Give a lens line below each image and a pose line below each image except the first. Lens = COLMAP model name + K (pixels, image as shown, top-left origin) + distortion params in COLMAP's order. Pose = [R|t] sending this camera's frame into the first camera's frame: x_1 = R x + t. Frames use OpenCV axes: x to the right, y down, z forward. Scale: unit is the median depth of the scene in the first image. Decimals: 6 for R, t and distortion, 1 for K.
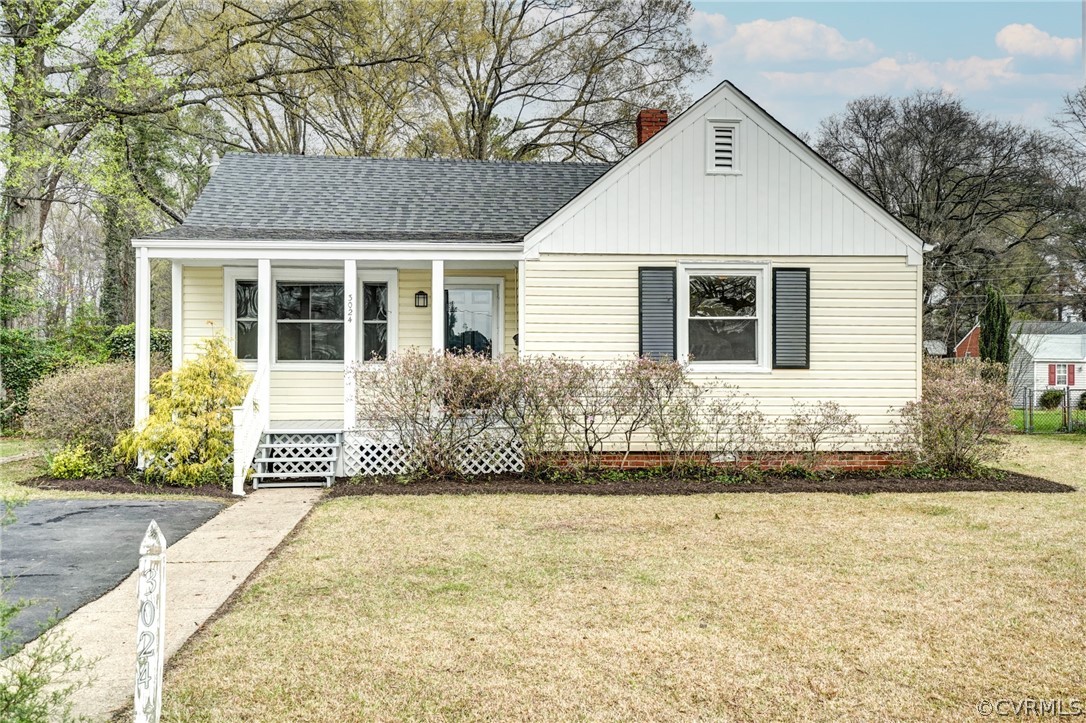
lens RADIAL K [[1083.1, 0, 539.6], [0, 1083.1, 363.2], [0, 0, 1]] dist [0.084180, 0.000000]
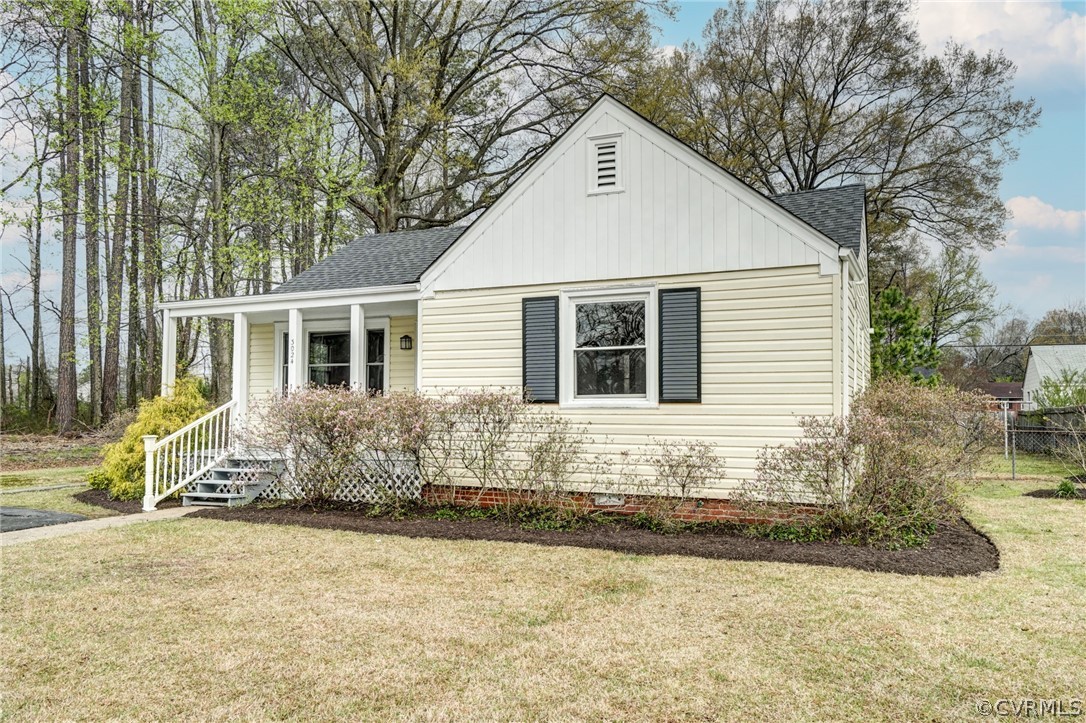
lens RADIAL K [[814.1, 0, 530.8], [0, 814.1, 376.0], [0, 0, 1]] dist [0.012758, -0.007948]
pose [[0.868384, -0.020460, -0.495469, 0.458224], [0.001389, 0.999245, -0.038830, 0.008847], [0.495890, 0.033032, 0.867757, 0.374178]]
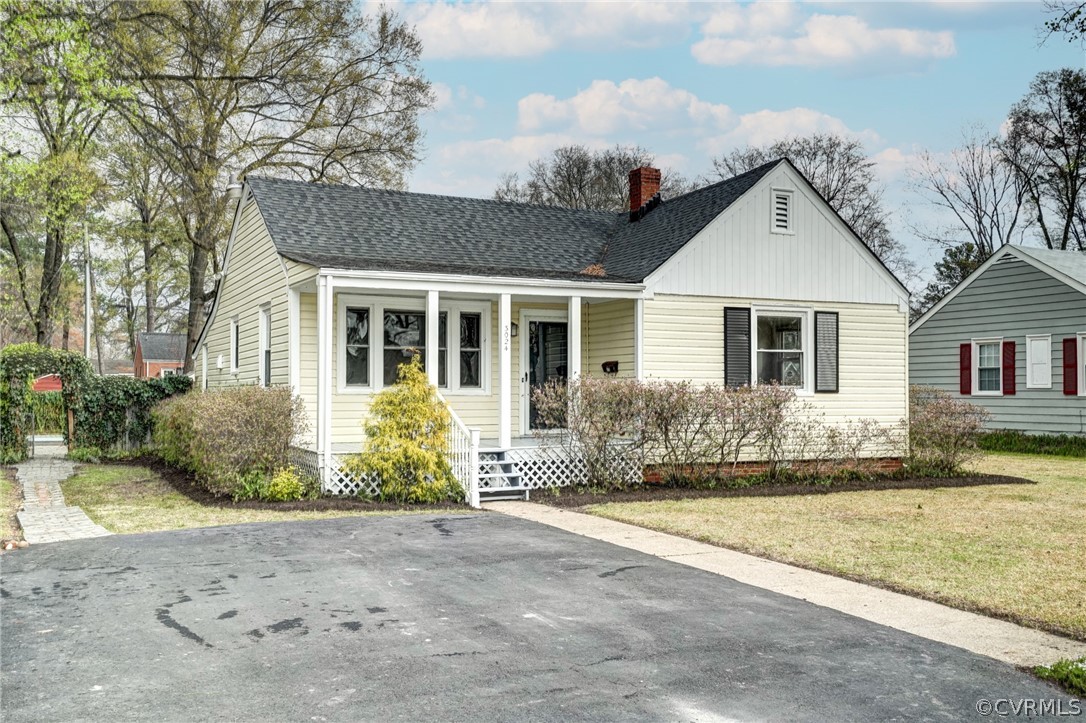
lens RADIAL K [[1083.1, 0, 541.9], [0, 1083.1, 369.9], [0, 0, 1]] dist [0.084180, 0.000000]
pose [[0.928553, 0.007288, 0.371127, -0.540032], [-0.002226, 0.999899, -0.014066, -0.002601], [-0.371192, 0.012235, 0.928475, -0.035541]]
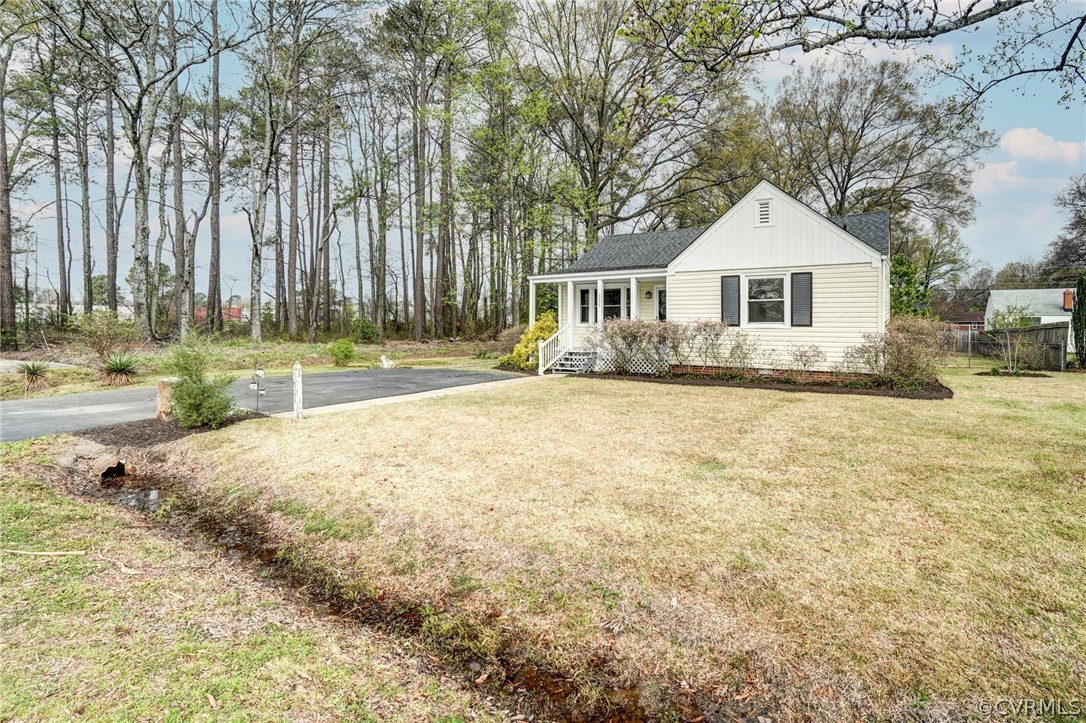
lens RADIAL K [[540.2, 0, 572.4], [0, 540.2, 324.1], [0, 0, 1]] dist [-0.035466, 0.002688]
pose [[0.798146, 0.000108, -0.602464, 0.479050], [-0.003446, 0.999984, -0.004386, 0.006588], [0.602454, 0.005577, 0.798134, 0.025229]]
